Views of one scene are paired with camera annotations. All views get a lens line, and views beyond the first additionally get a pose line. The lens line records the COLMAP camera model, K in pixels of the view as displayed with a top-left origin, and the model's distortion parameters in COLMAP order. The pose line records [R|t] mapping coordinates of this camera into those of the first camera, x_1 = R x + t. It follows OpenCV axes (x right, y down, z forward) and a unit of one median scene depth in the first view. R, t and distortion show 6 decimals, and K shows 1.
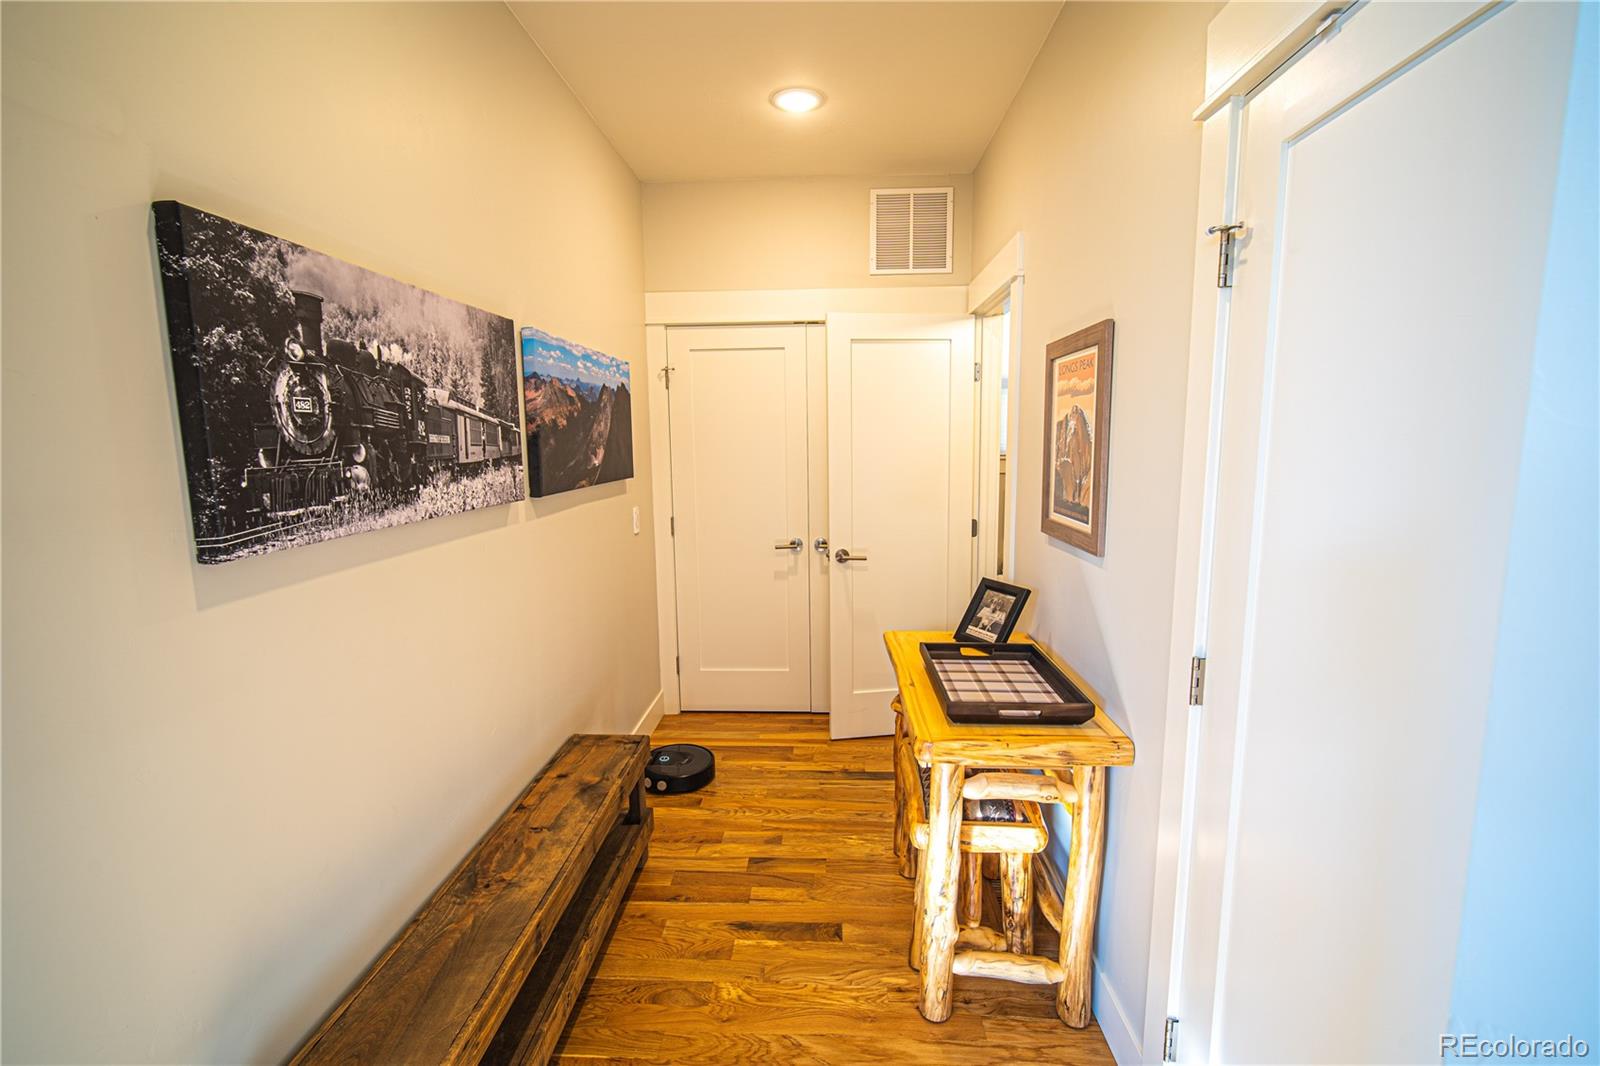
lens RADIAL K [[704.5, 0, 800.4], [0, 704.5, 529.7], [0, 0, 1]] dist [-0.002363, 0.003654]
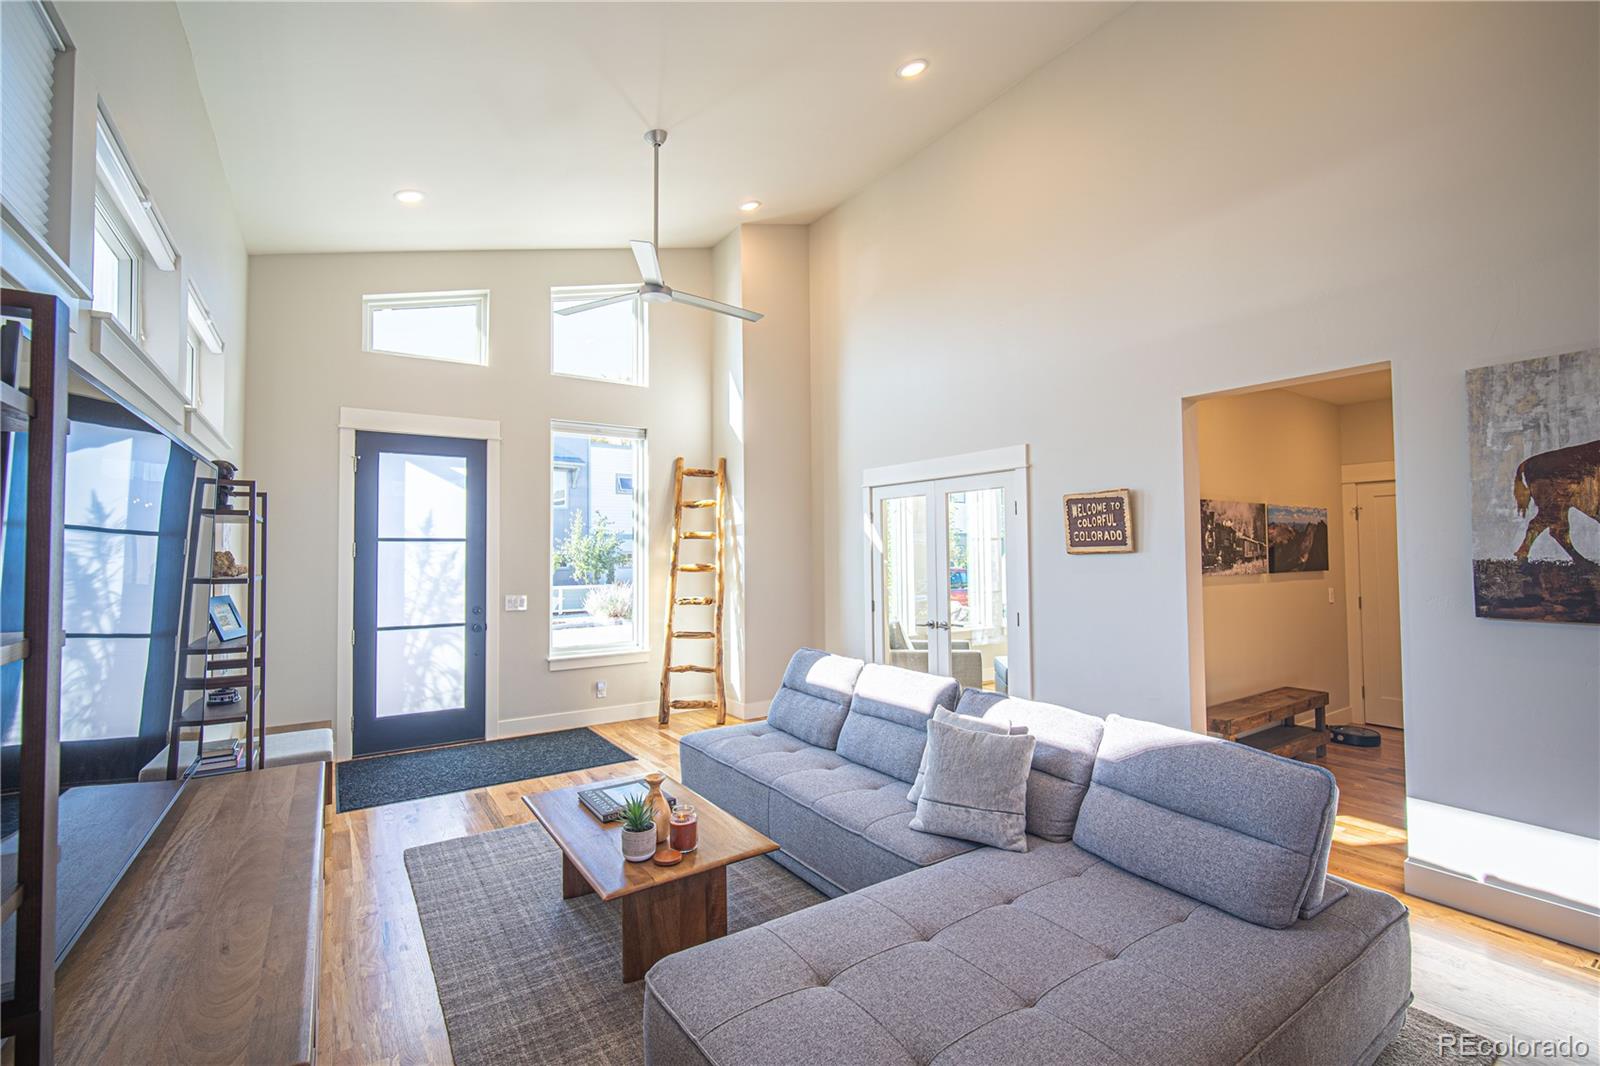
lens RADIAL K [[704.5, 0, 800.4], [0, 704.5, 529.7], [0, 0, 1]] dist [-0.002363, 0.003654]
pose [[0.606046, -0.017565, -0.795236, 0.578494], [-0.105924, 0.989070, -0.102571, 0.229745], [0.788345, 0.146397, 0.597561, -1.769657]]
